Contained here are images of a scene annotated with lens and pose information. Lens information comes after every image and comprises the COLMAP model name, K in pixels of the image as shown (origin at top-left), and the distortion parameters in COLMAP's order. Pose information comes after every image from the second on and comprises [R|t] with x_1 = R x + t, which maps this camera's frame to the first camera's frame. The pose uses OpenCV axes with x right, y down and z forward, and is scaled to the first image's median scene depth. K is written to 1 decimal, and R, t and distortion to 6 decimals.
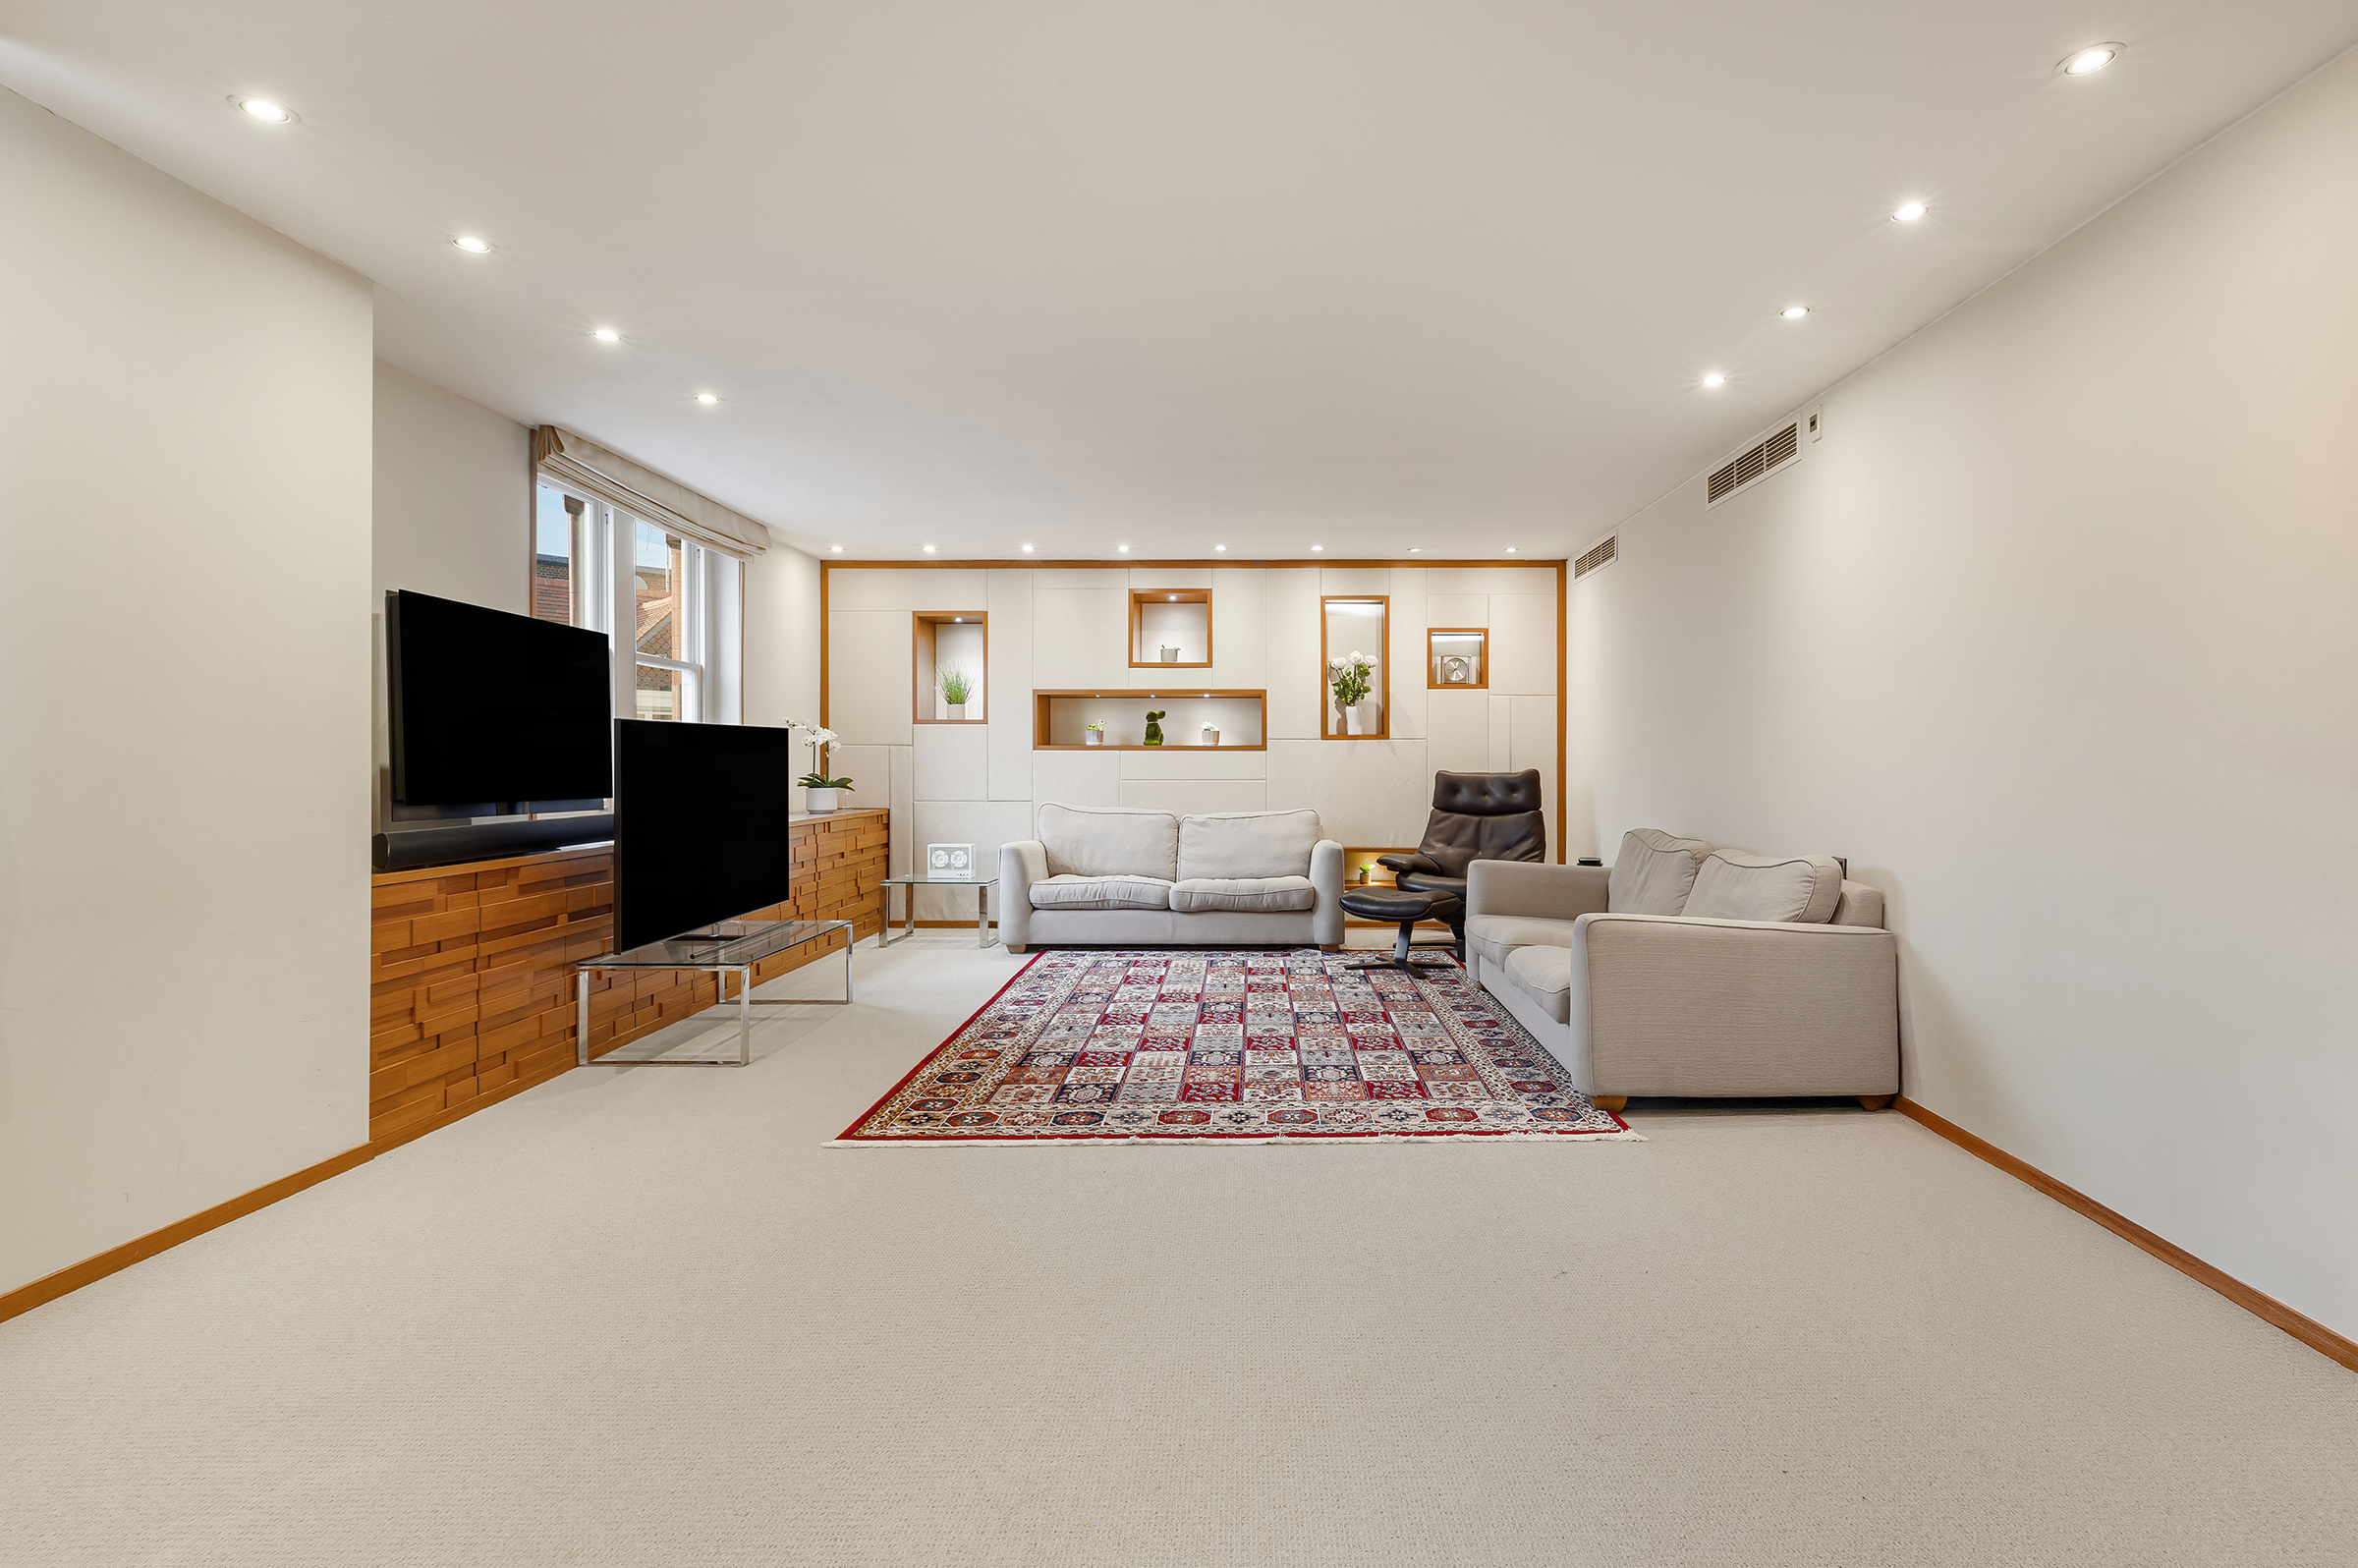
lens RADIAL K [[1091.1, 0, 1250.0], [0, 1091.1, 767.5], [0, 0, 1]] dist [0.003509, 0.000405]
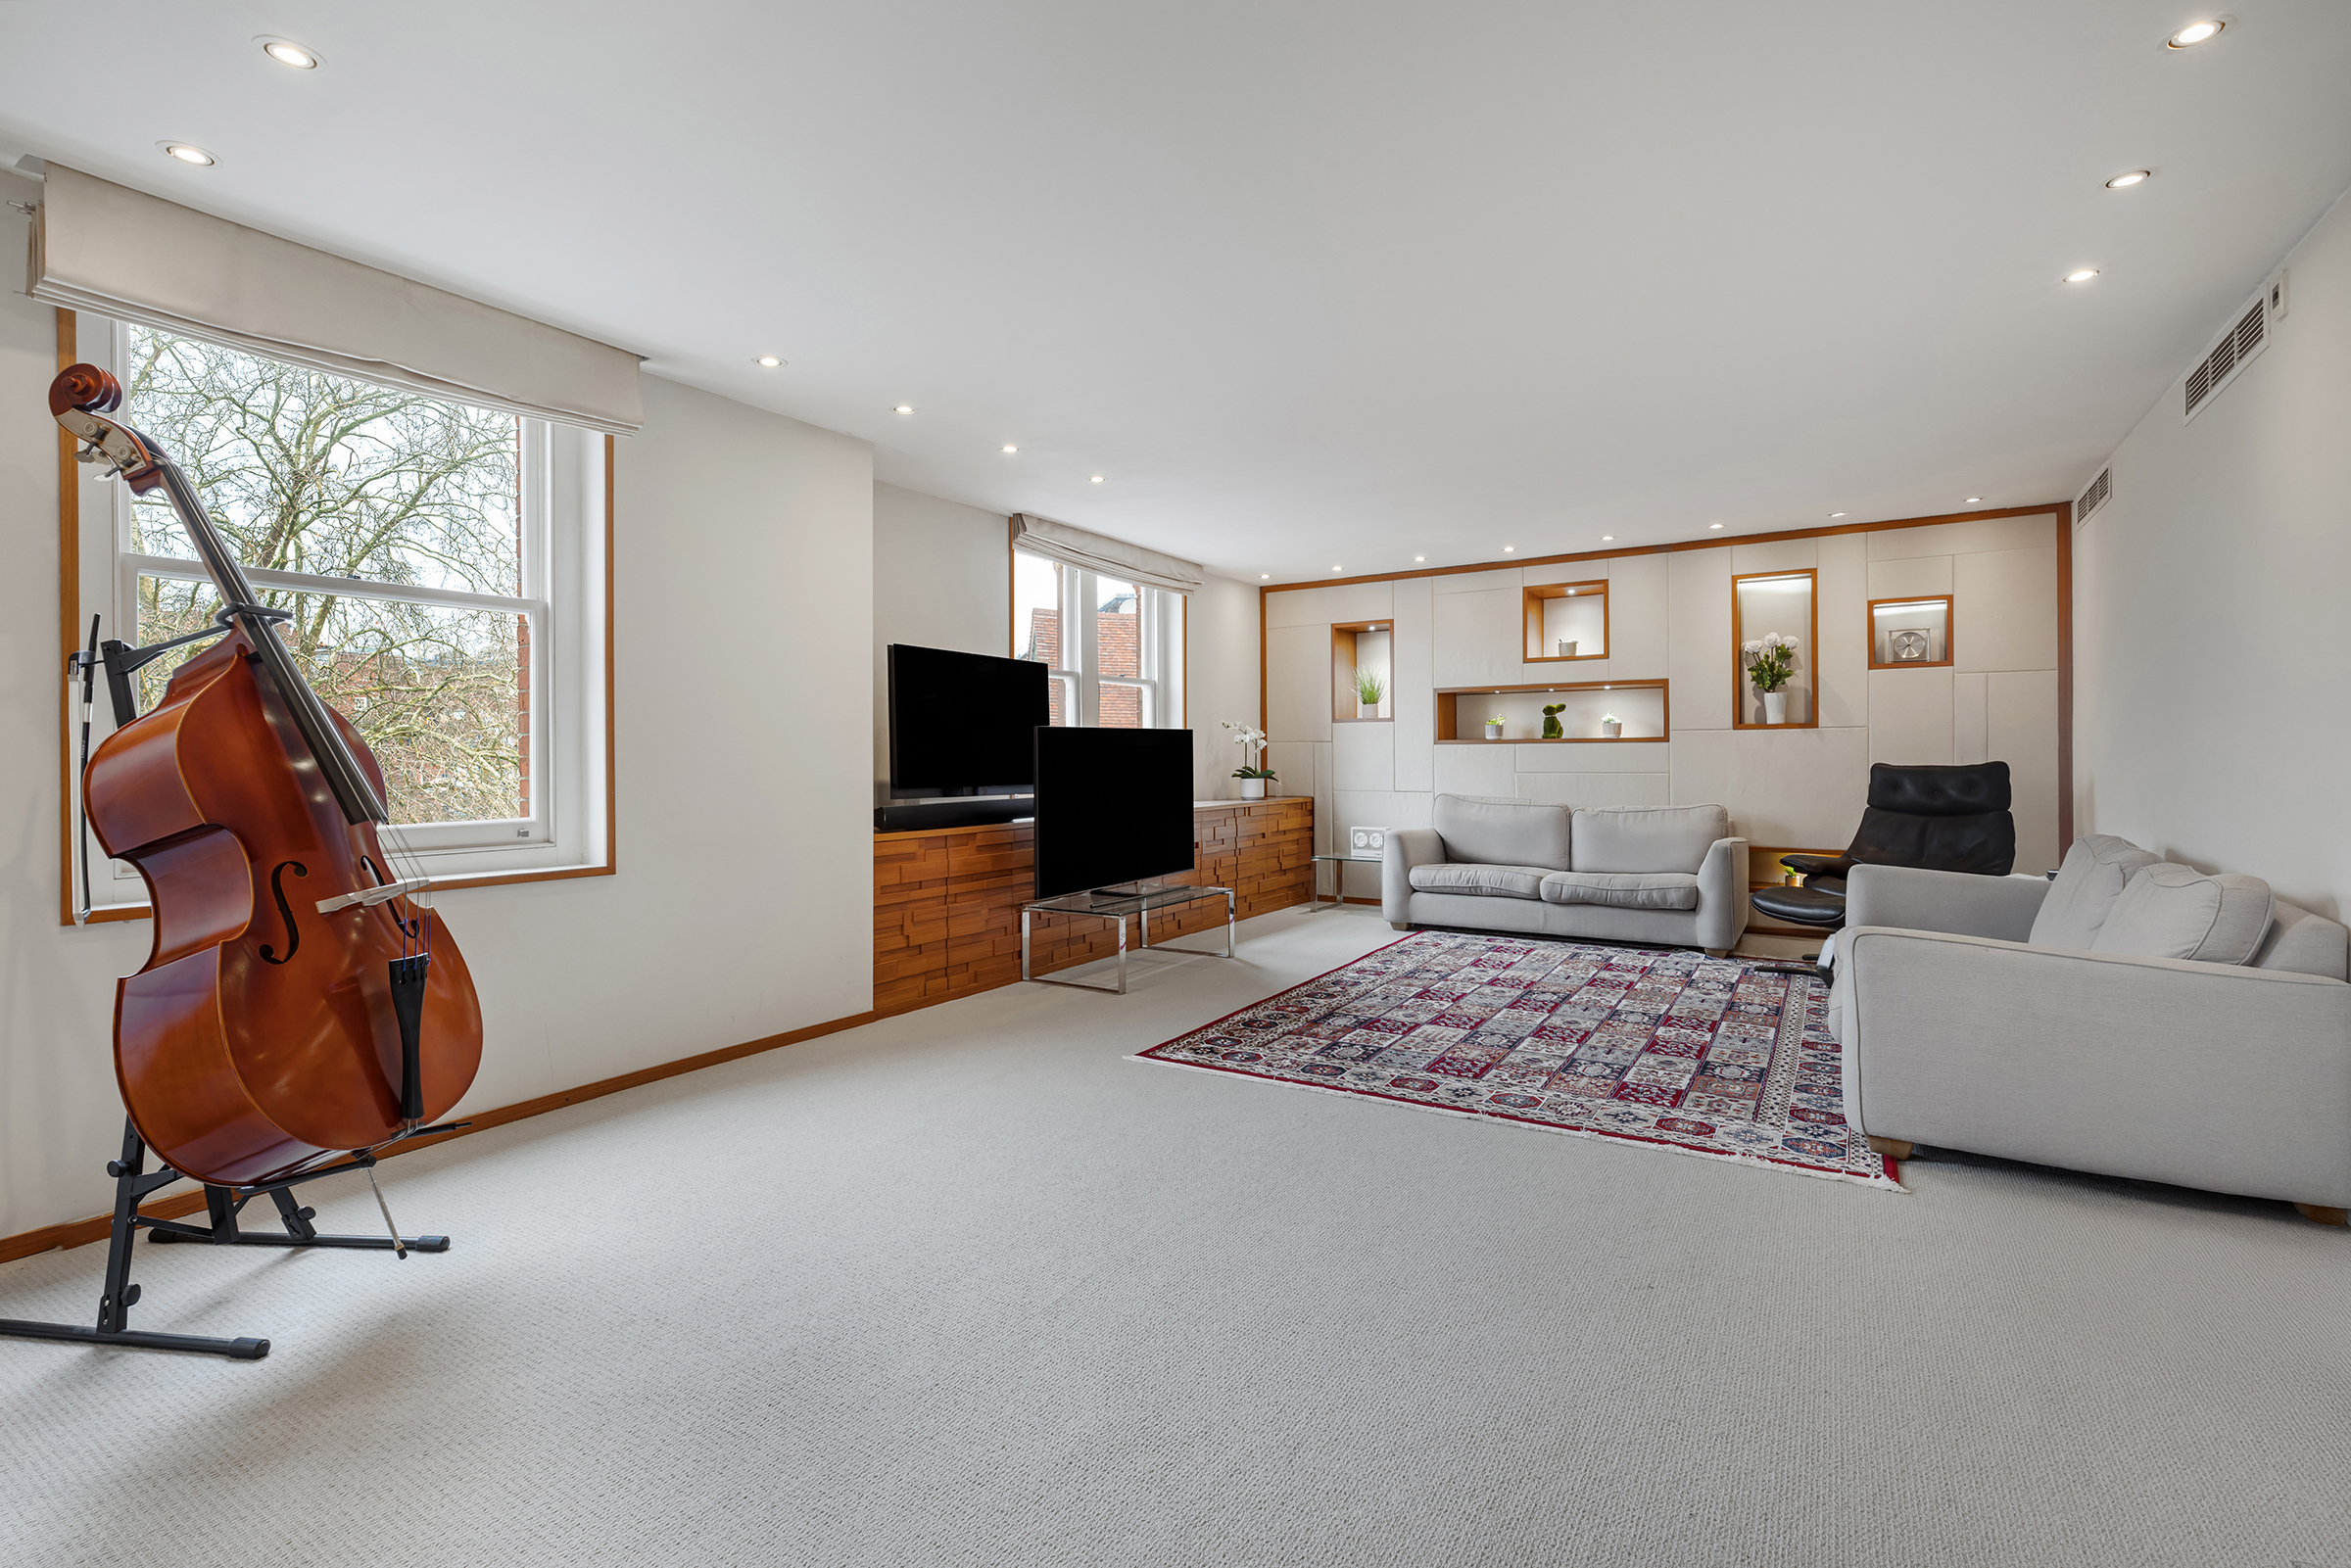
lens RADIAL K [[1044.2, 0, 1210.1], [0, 1044.2, 756.8], [0, 0, 1]] dist [0.004119, 0.000240]
pose [[0.851883, -0.005634, -0.523701, 0.236517], [0.003787, 0.999982, -0.004597, 0.000142], [0.523718, 0.001932, 0.851890, 0.008531]]
